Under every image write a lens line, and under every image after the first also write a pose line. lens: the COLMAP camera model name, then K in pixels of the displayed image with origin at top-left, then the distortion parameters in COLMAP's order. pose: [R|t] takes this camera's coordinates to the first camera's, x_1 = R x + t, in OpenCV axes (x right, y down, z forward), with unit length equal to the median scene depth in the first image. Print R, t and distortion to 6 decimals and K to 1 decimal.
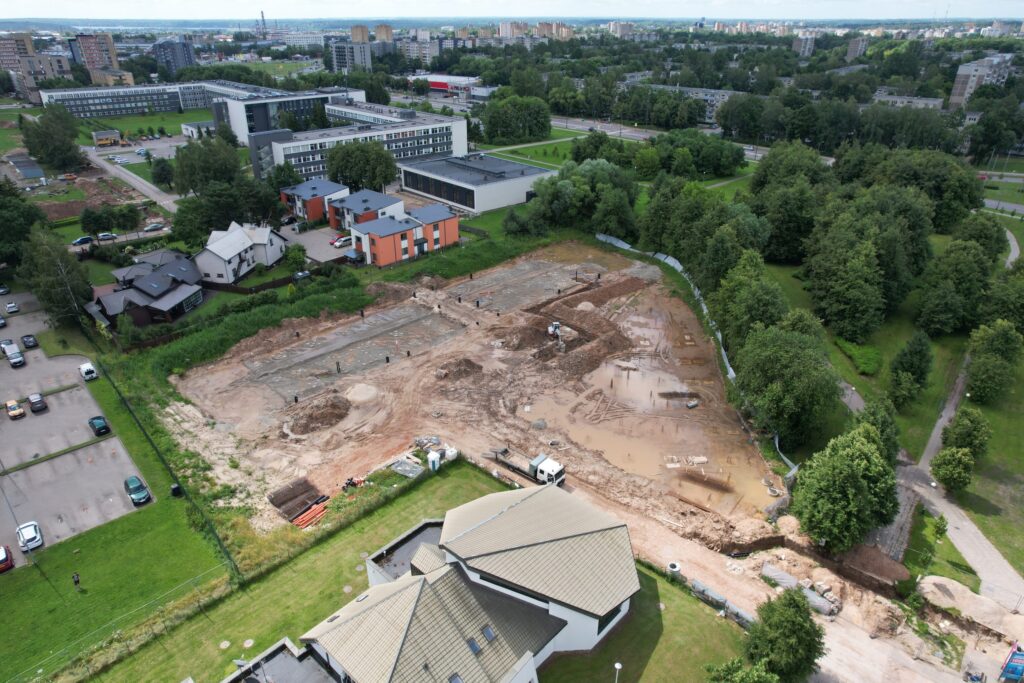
lens RADIAL K [[656.7, 0, 512.0], [0, 656.7, 341.5], [0, 0, 1]] dist [-0.086168, 0.077501]
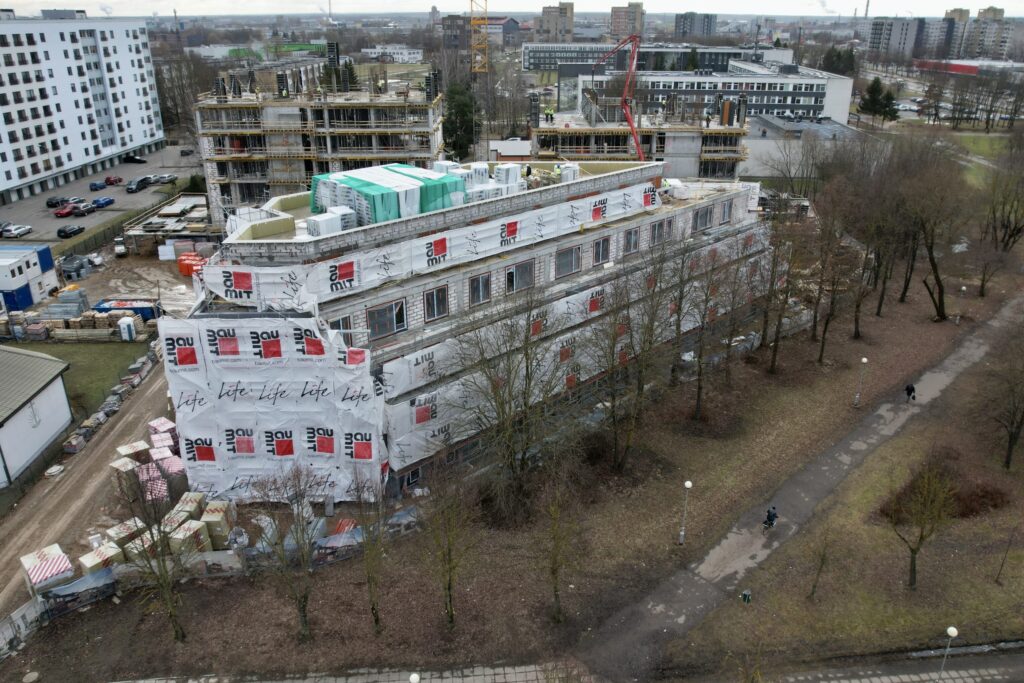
lens RADIAL K [[762.9, 0, 514.5], [0, 762.9, 336.5], [0, 0, 1]] dist [-0.086843, 0.073029]
pose [[0.710232, 0.277657, -0.646898, 0.279504], [-0.316819, 0.946681, 0.058492, -0.004976], [0.628646, 0.163407, 0.760330, 0.198397]]
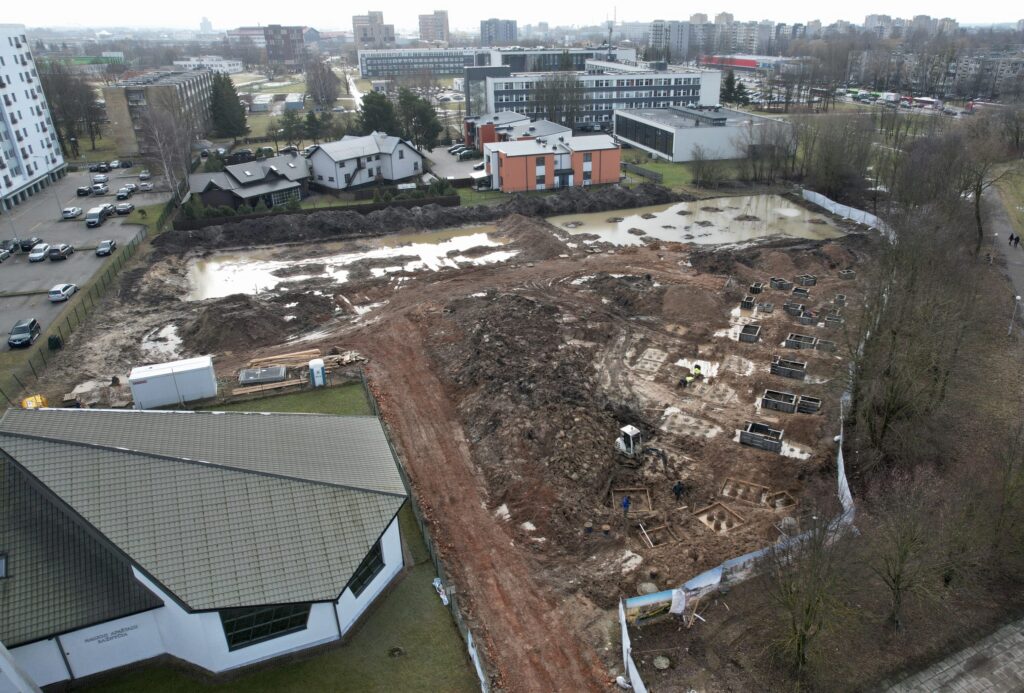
lens RADIAL K [[710.3, 0, 558.0], [0, 710.3, 322.1], [0, 0, 1]] dist [-0.089532, 0.083185]
pose [[0.910007, 0.161387, -0.381892, 0.137265], [-0.183935, 0.982669, -0.023022, 0.032845], [0.371558, 0.091194, 0.923920, 0.126767]]
